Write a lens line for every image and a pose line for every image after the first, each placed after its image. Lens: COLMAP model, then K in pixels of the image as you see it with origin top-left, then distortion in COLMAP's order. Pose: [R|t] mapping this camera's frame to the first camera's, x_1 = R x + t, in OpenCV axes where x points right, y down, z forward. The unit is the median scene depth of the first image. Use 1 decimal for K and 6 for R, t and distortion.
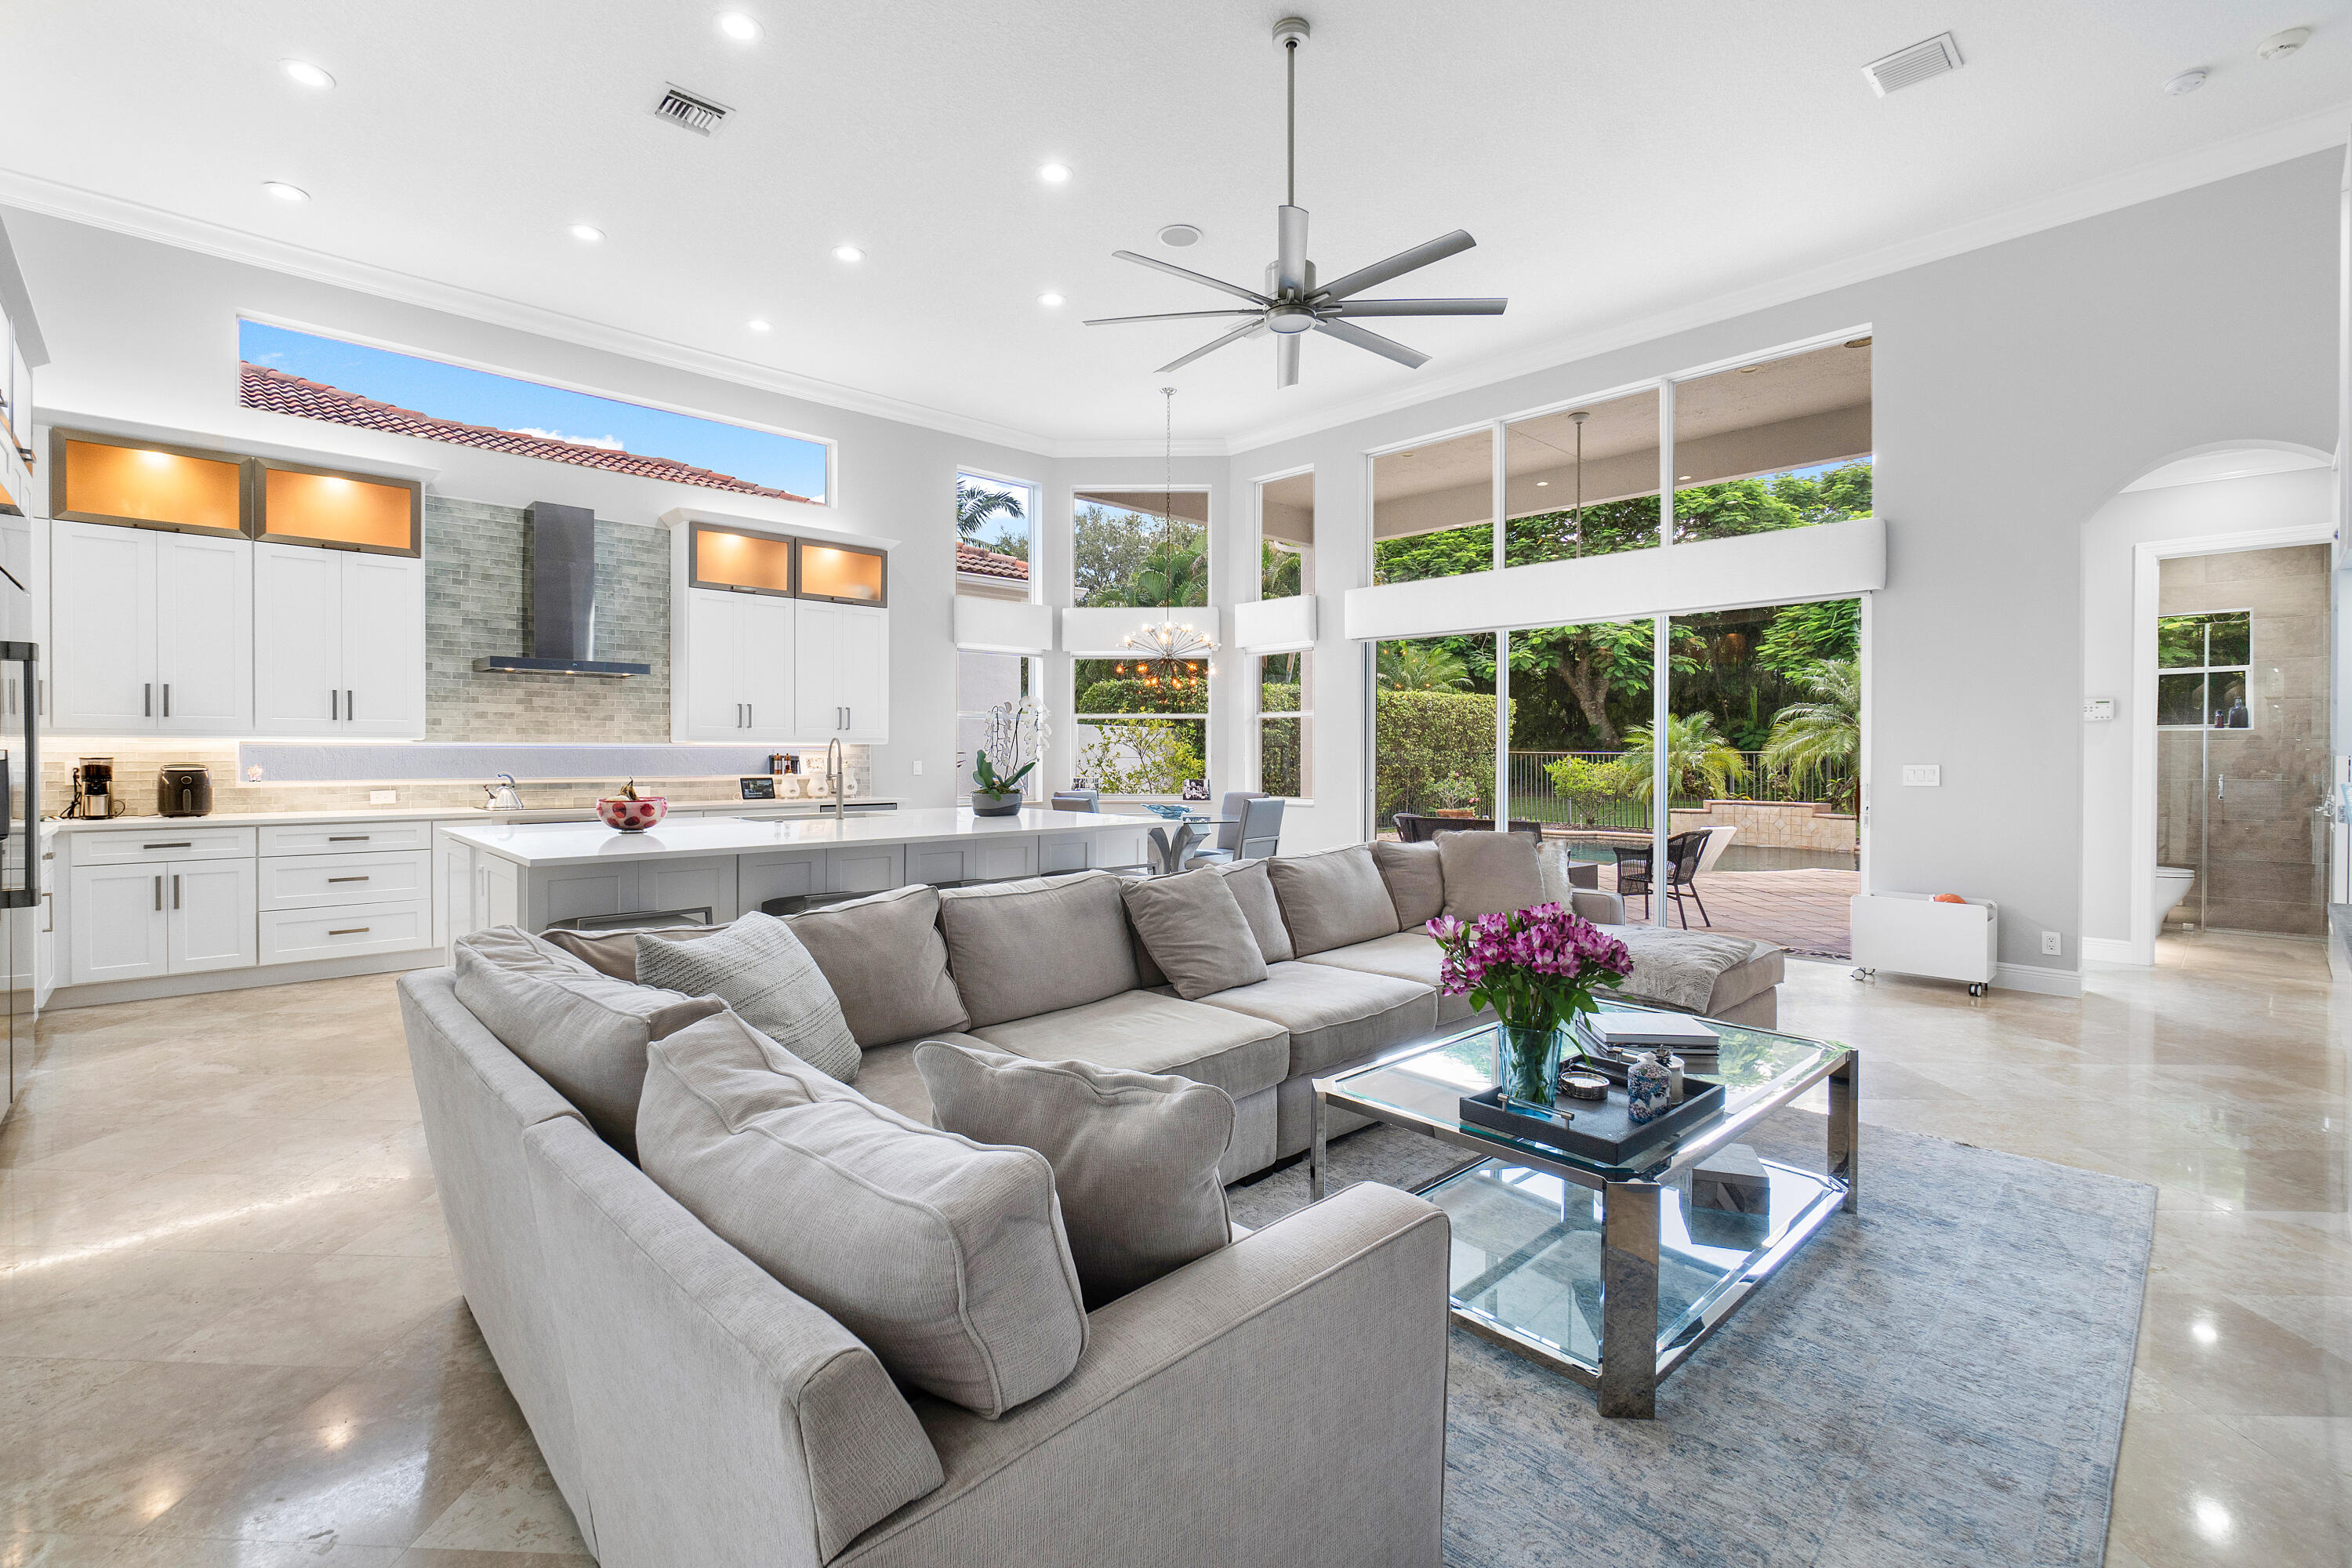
lens RADIAL K [[1053.1, 0, 1134.2], [0, 1053.1, 780.4], [0, 0, 1]] dist [-0.004251, 0.000983]
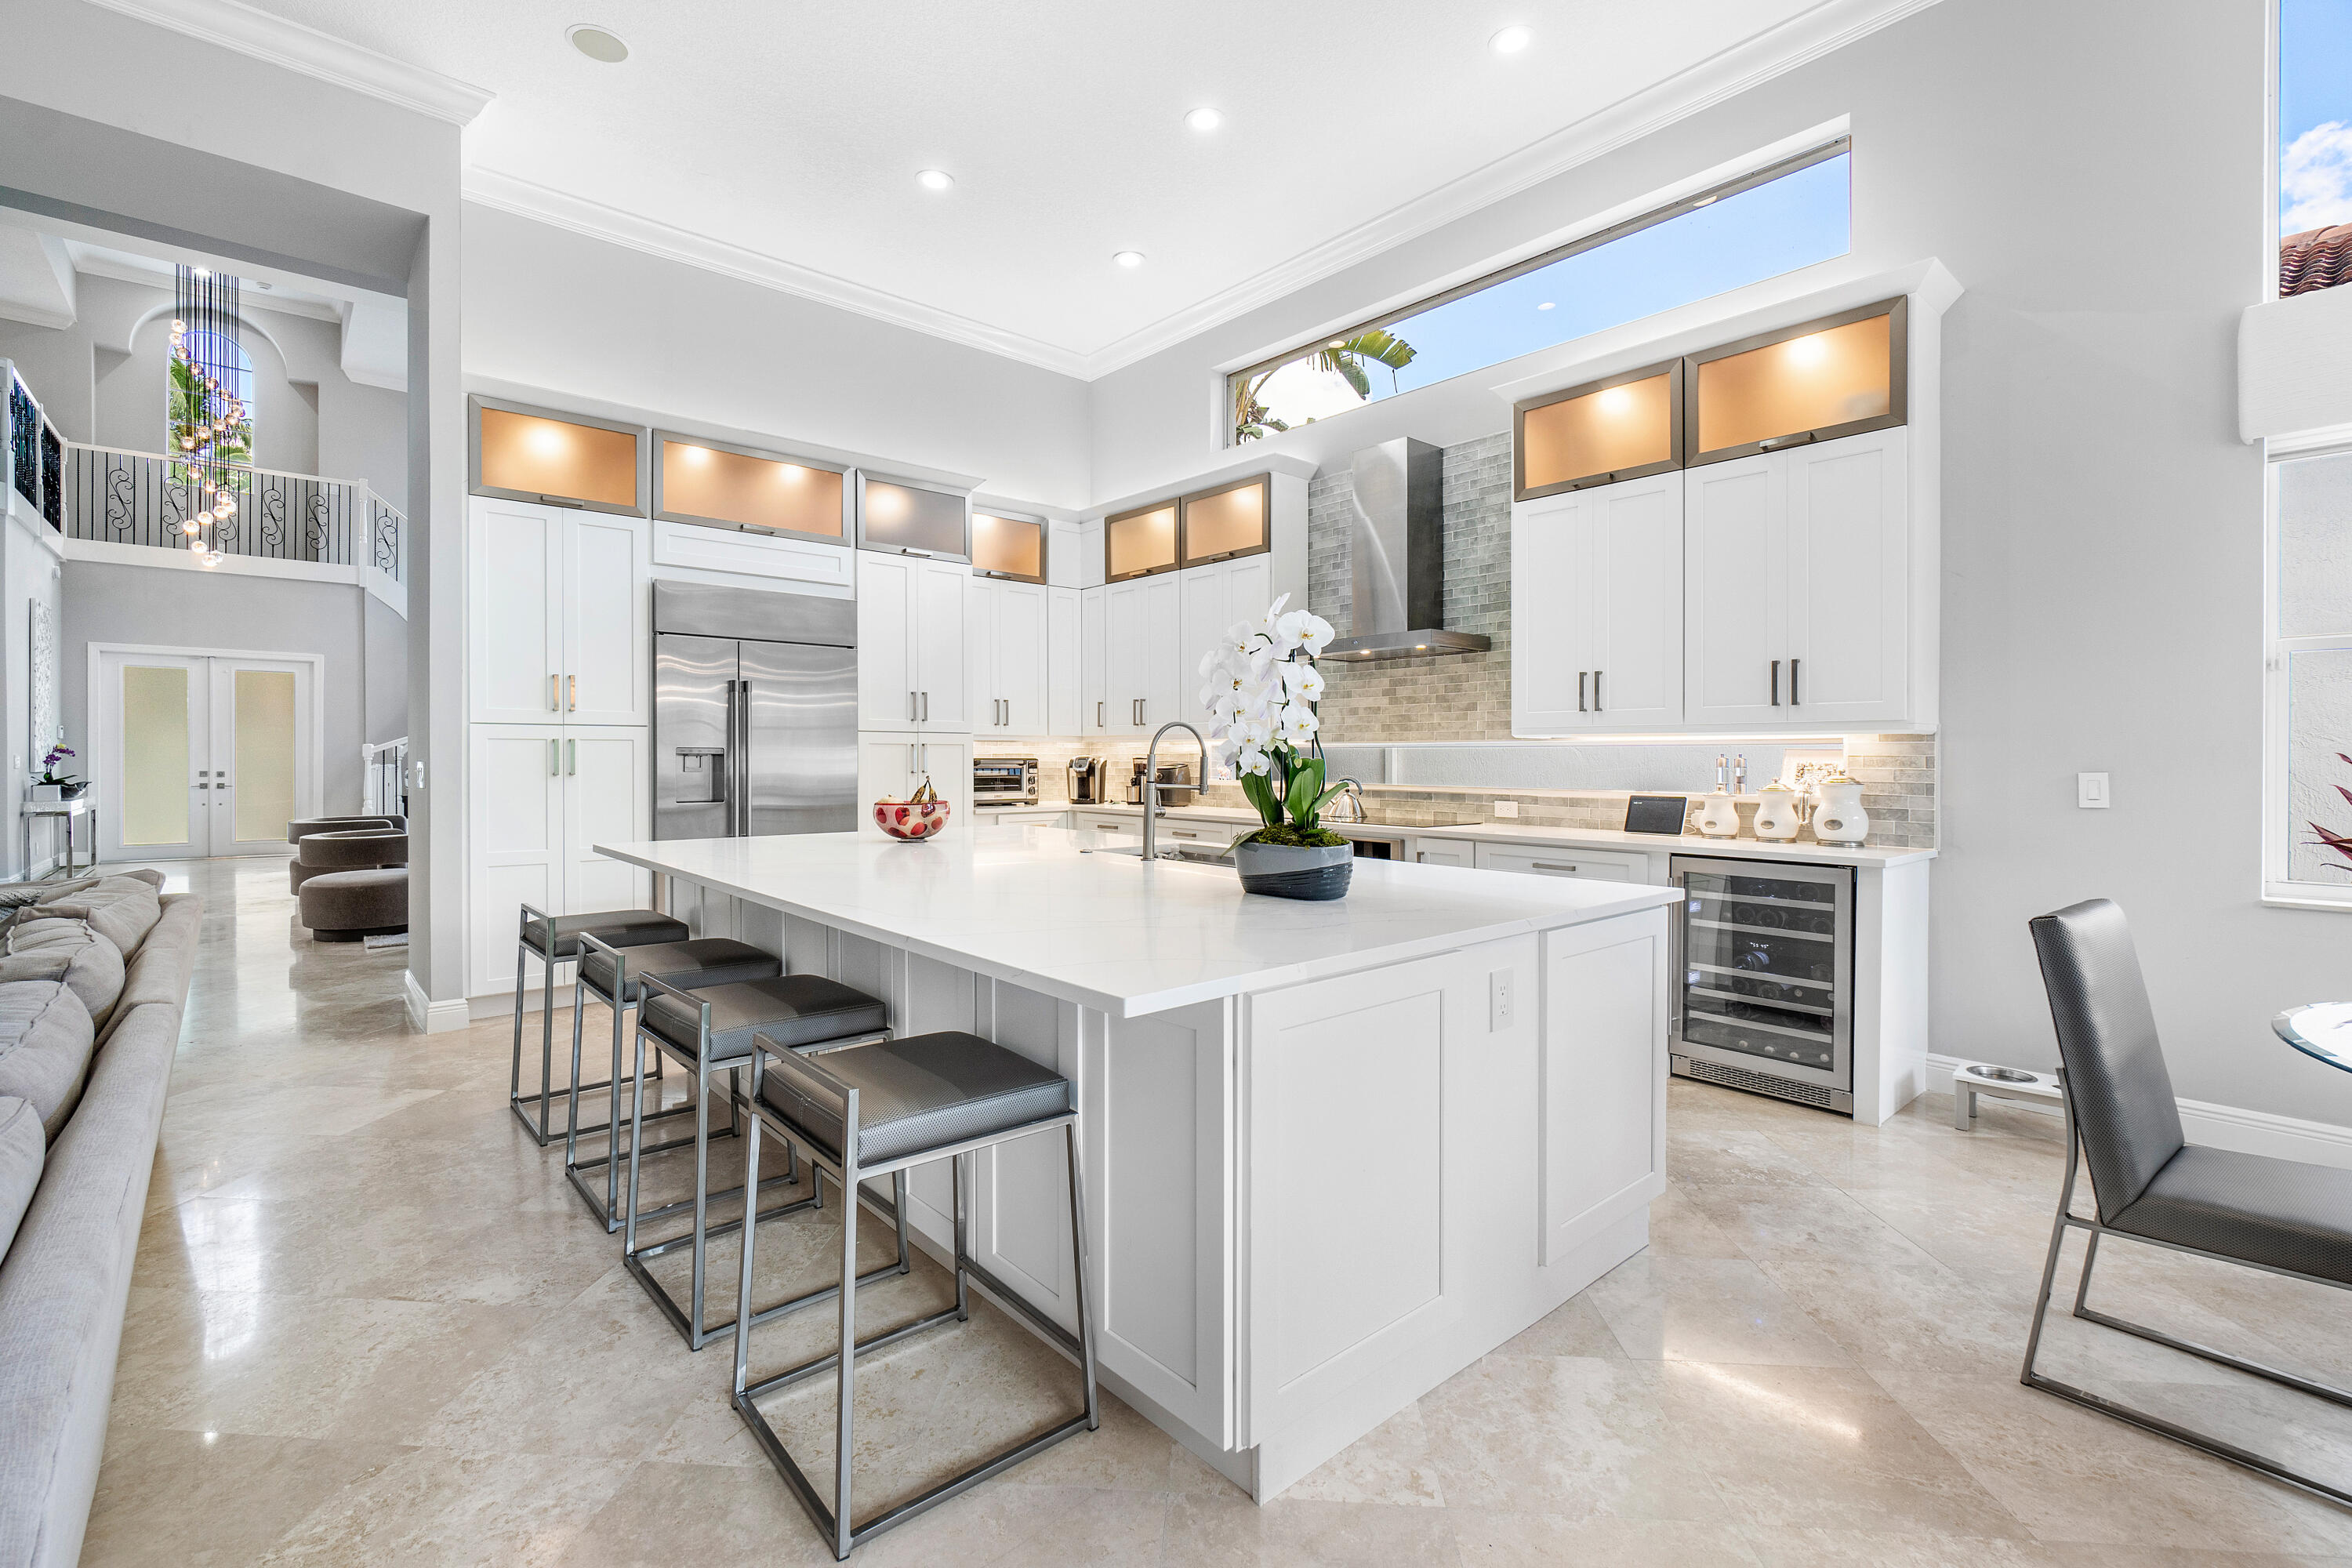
lens RADIAL K [[1053.1, 0, 1168.5], [0, 1053.1, 765.3], [0, 0, 1]] dist [-0.004251, 0.000983]
pose [[-0.036805, 0.003906, -0.999315, 0.255937], [-0.032779, 0.999450, 0.005114, -0.015482], [0.998785, 0.032945, -0.036657, 0.839381]]
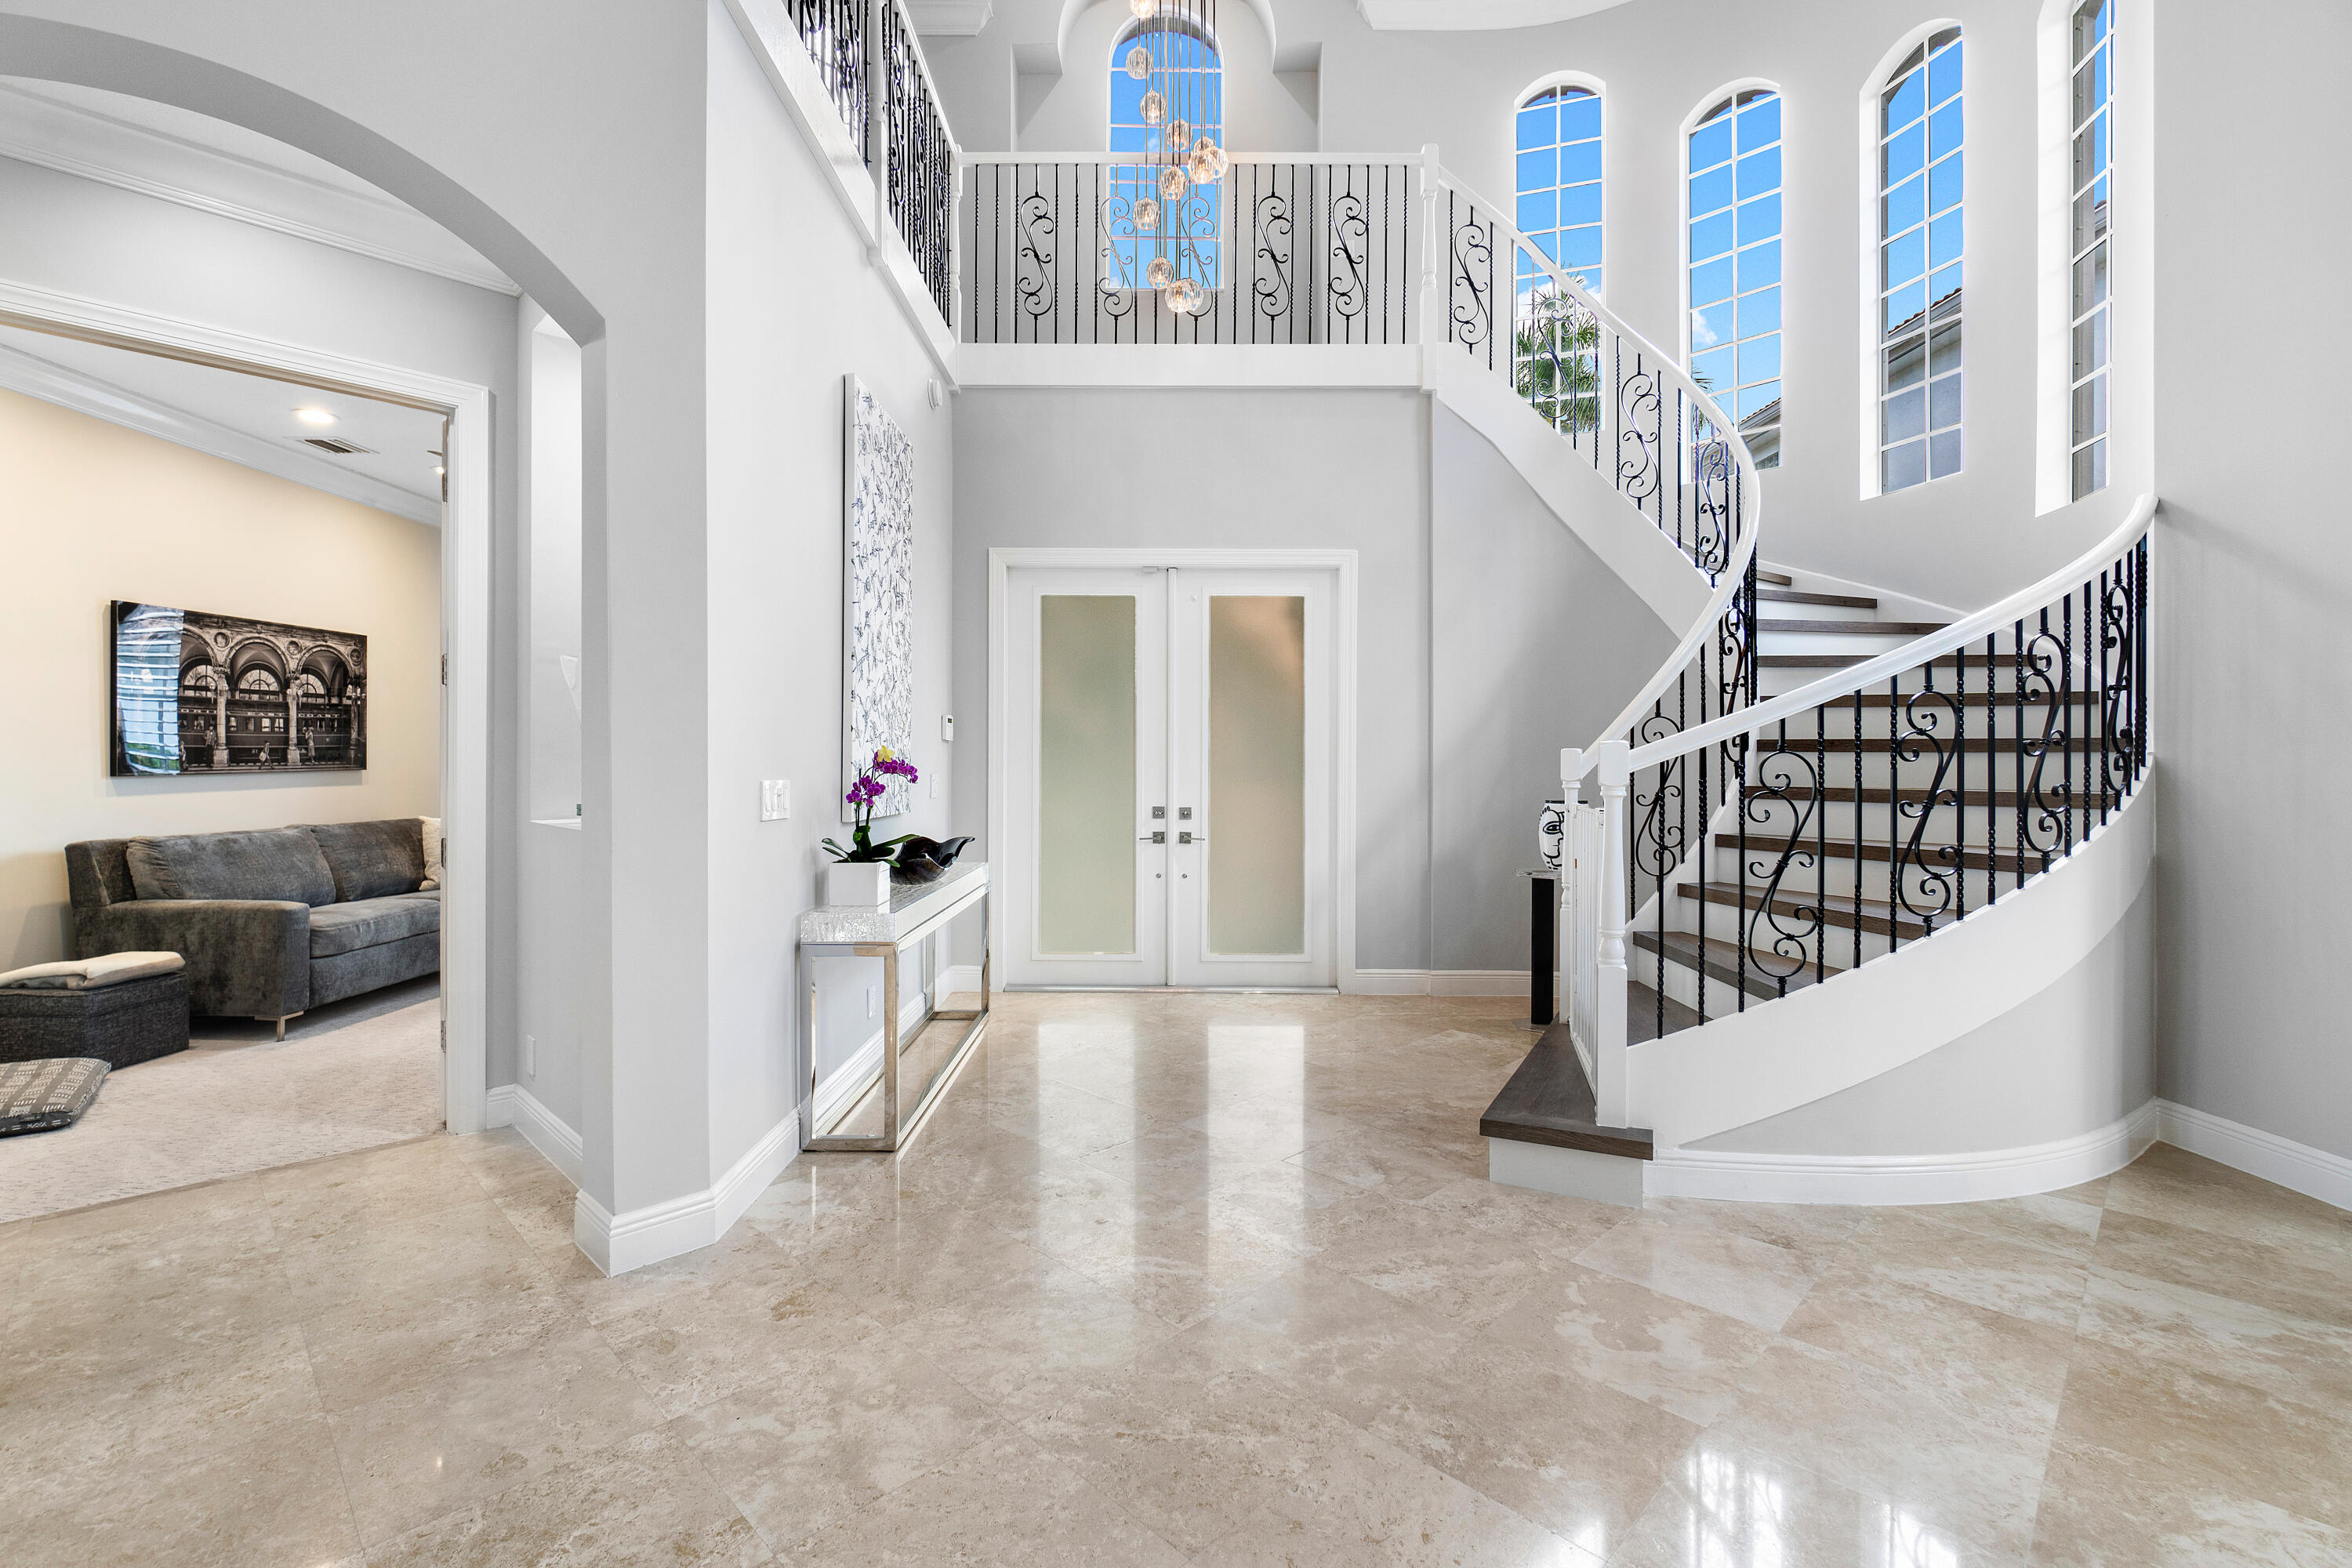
lens RADIAL K [[1053.1, 0, 1161.3], [0, 1053.1, 748.7], [0, 0, 1]] dist [-0.004251, 0.000983]
pose [[-0.682843, -0.015529, -0.730400, -0.776182], [-0.023589, 0.999721, 0.000797, 0.007735], [0.730184, 0.017774, -0.683019, -0.211322]]
